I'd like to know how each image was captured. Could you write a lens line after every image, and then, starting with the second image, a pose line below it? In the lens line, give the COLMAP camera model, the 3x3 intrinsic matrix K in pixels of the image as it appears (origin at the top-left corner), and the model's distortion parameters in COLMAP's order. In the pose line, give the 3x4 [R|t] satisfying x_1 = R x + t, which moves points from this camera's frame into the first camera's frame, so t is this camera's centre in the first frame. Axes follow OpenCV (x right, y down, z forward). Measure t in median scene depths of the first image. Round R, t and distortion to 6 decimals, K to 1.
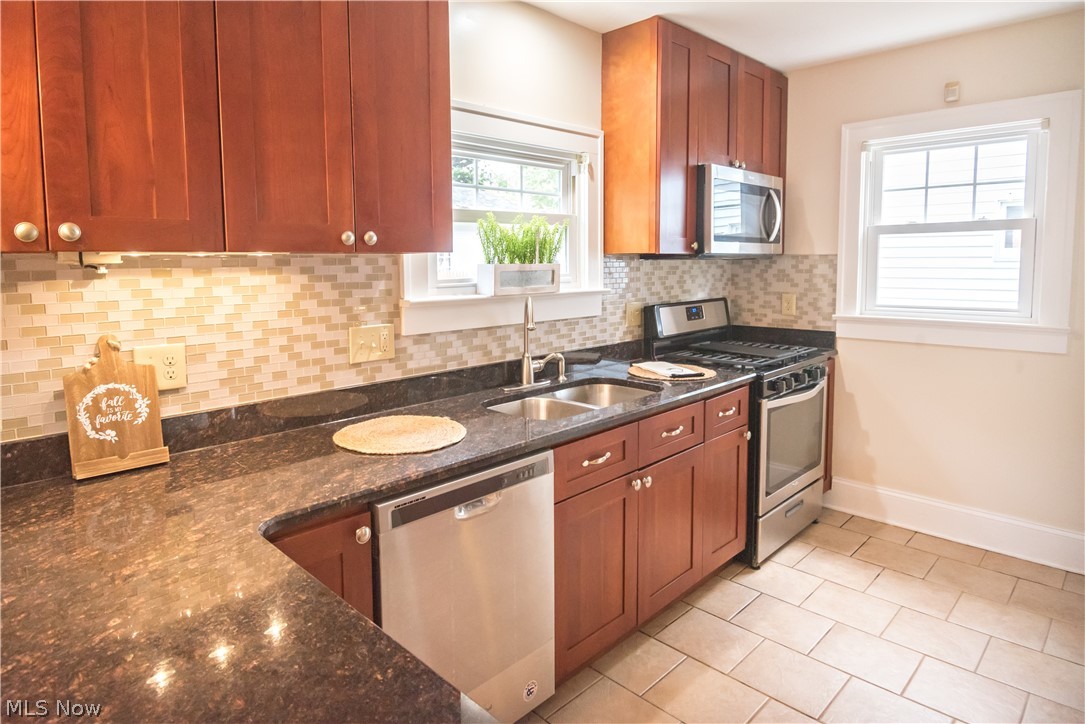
lens RADIAL K [[618.7, 0, 539.5], [0, 618.7, 315.3], [0, 0, 1]] dist [0.016832, -0.027189]
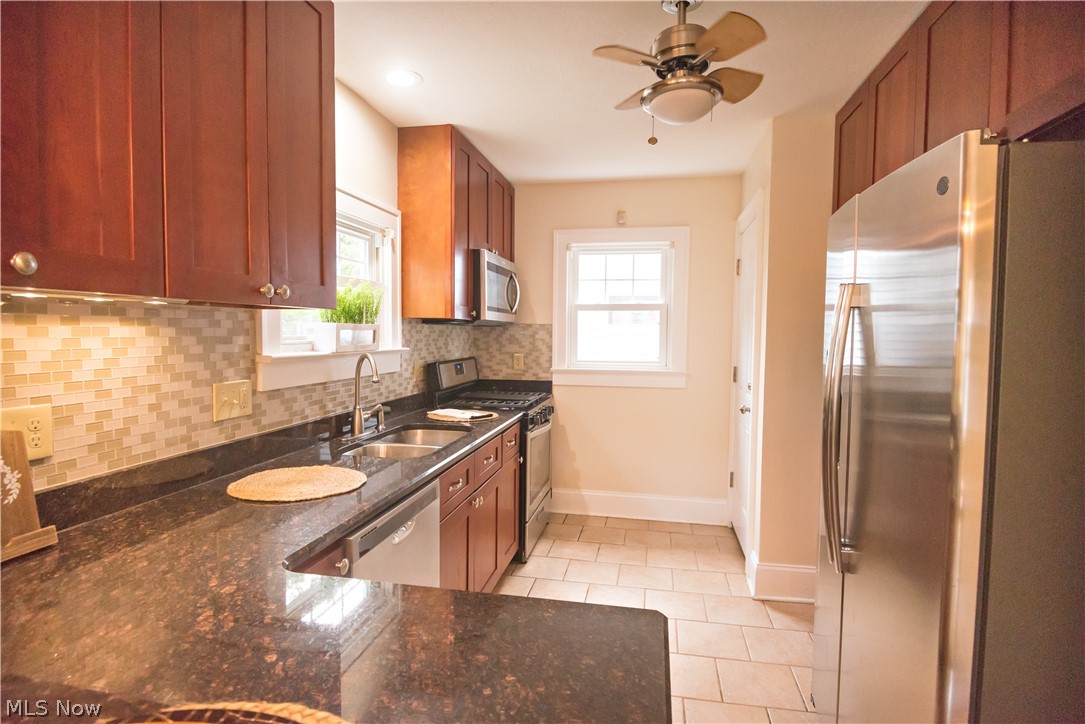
lens RADIAL K [[563.5, 0, 543.8], [0, 563.5, 368.4], [0, 0, 1]] dist [-0.002270, -0.001859]
pose [[0.822546, -0.019223, 0.568373, -0.287240], [0.032663, 0.999376, -0.013470, 0.018393], [-0.567759, 0.029645, 0.822661, -0.005869]]
